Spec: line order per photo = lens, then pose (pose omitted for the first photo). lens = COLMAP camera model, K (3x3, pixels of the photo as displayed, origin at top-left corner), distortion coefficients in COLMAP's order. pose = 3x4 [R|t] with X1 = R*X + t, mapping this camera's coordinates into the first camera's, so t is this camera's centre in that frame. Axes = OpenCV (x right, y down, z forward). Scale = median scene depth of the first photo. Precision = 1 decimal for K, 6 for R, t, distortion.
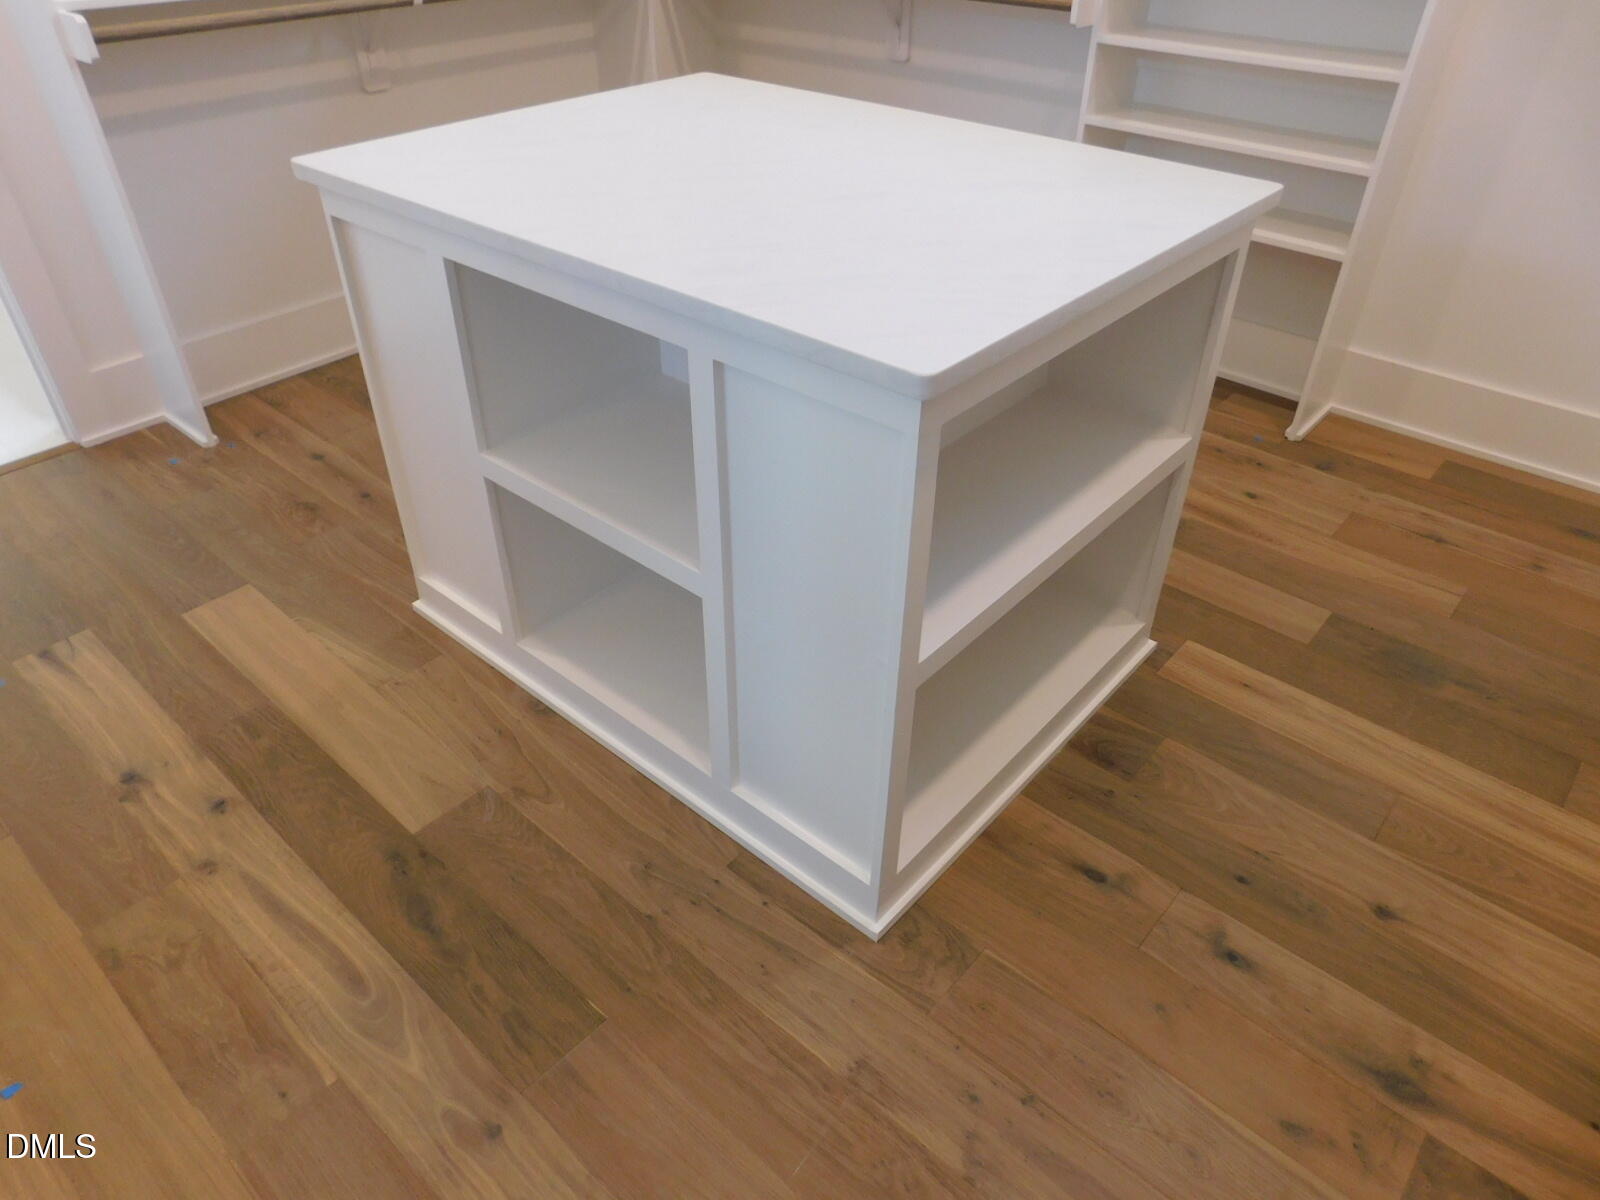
lens RADIAL K [[1055.9, 0, 804.0], [0, 1055.9, 595.7], [0, 0, 1]] dist [-0.058466, 0.039828]
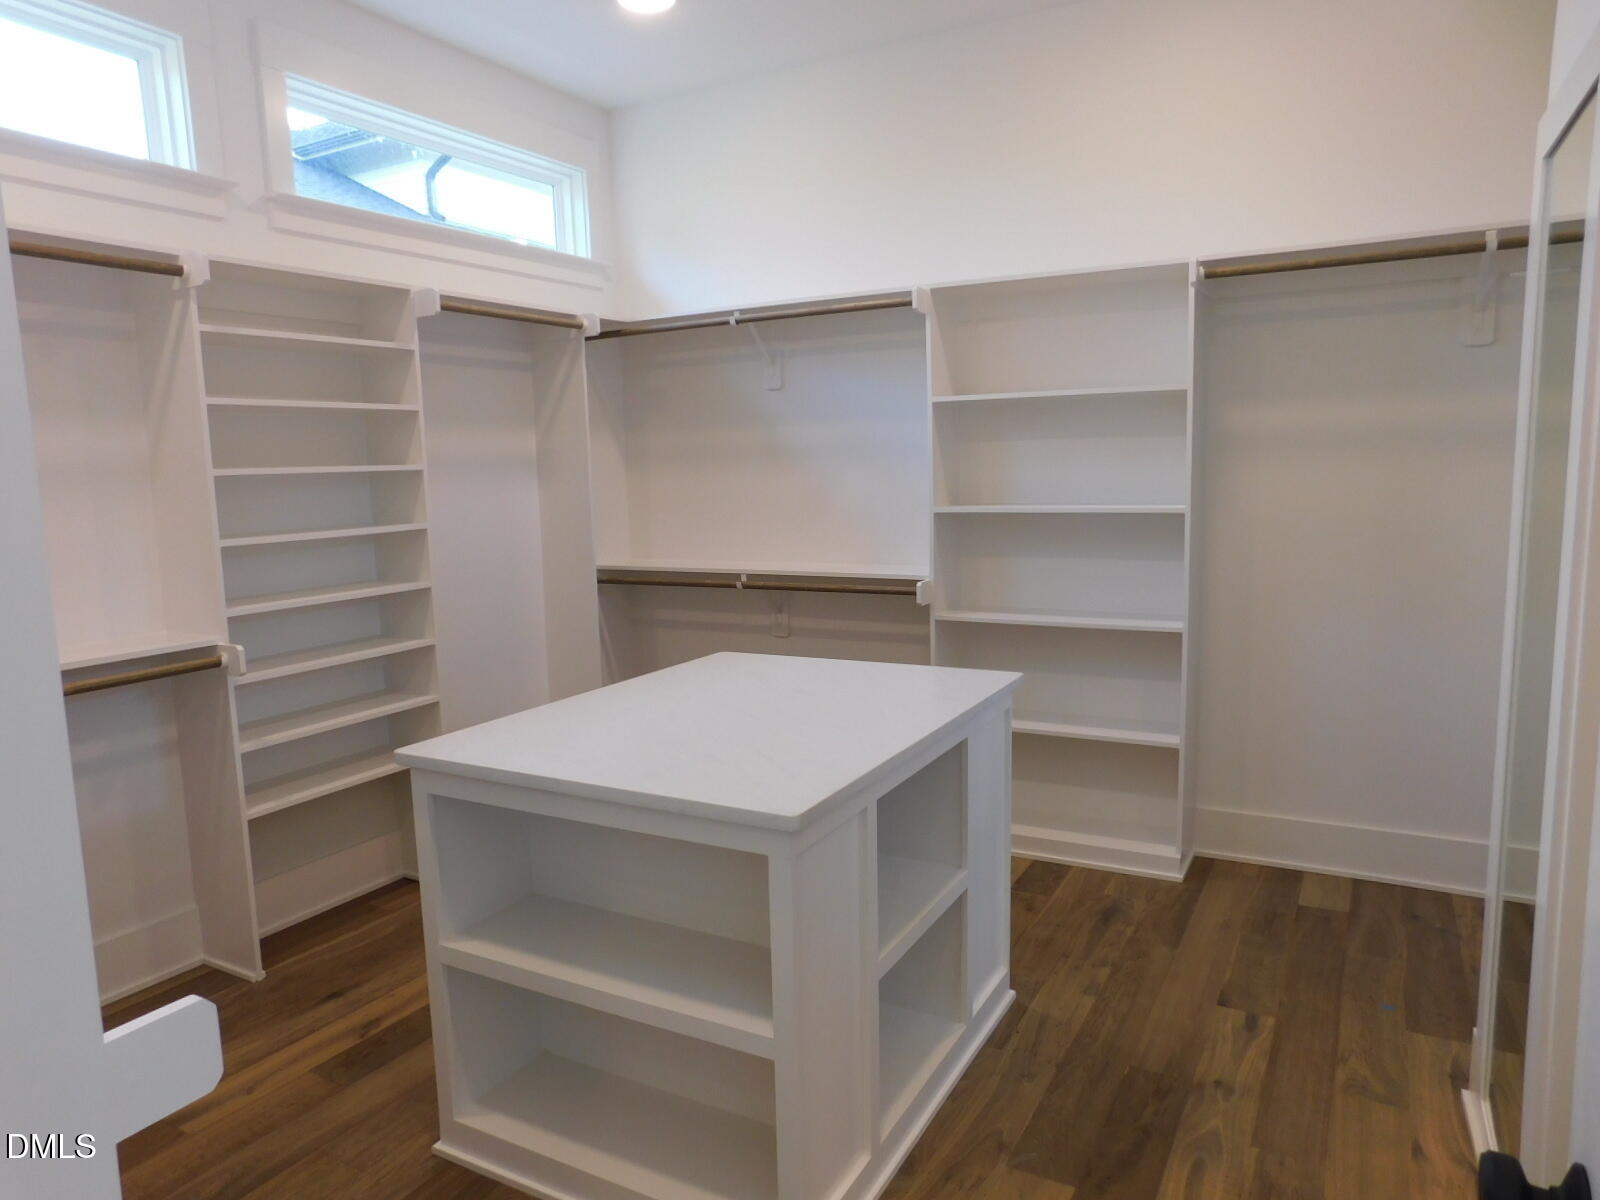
lens RADIAL K [[1055.9, 0, 804.0], [0, 1055.9, 595.7], [0, 0, 1]] dist [-0.058466, 0.039828]
pose [[-0.215687, -0.123141, 0.968667, -1.121054], [0.601150, 0.764990, 0.231103, -0.621808], [-0.769479, 0.632160, -0.090972, 0.734394]]
